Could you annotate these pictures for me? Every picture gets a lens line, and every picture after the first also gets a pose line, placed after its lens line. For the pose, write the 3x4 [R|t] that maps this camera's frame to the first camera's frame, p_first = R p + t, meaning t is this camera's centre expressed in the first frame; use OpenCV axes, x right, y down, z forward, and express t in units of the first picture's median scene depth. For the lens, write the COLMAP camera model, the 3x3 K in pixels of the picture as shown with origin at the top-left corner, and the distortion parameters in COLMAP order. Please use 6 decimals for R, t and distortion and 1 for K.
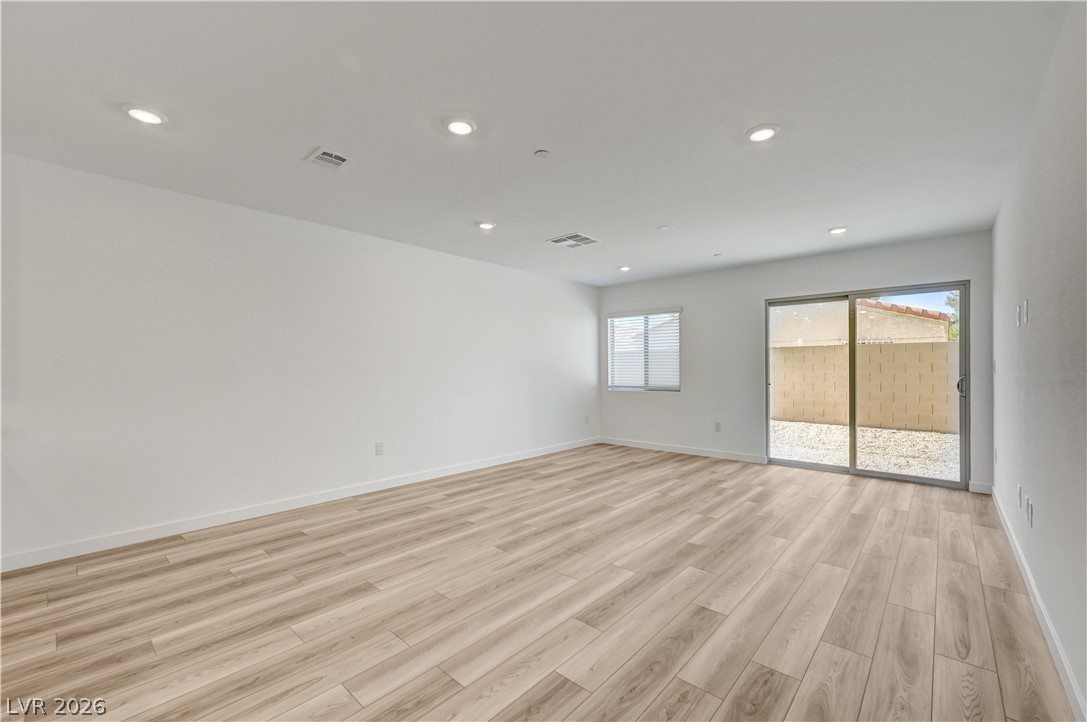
lens RADIAL K [[435.9, 0, 549.0], [0, 435.9, 371.6], [0, 0, 1]] dist [0.000885, 0.000019]
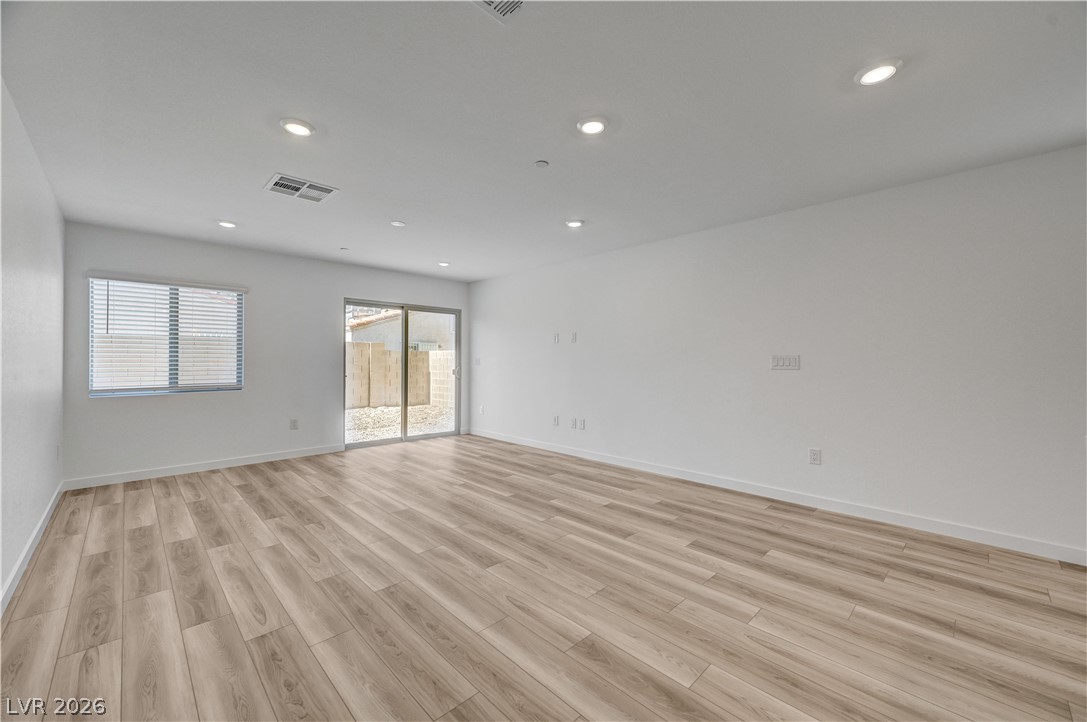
lens RADIAL K [[421.6, 0, 542.1], [0, 421.6, 363.9], [0, 0, 1]] dist [0.016624, 0.000007]
pose [[0.083640, -0.002177, 0.996494, -0.815439], [0.002226, 0.999996, 0.001998, -0.002384], [-0.996494, 0.002051, 0.083645, 0.705909]]
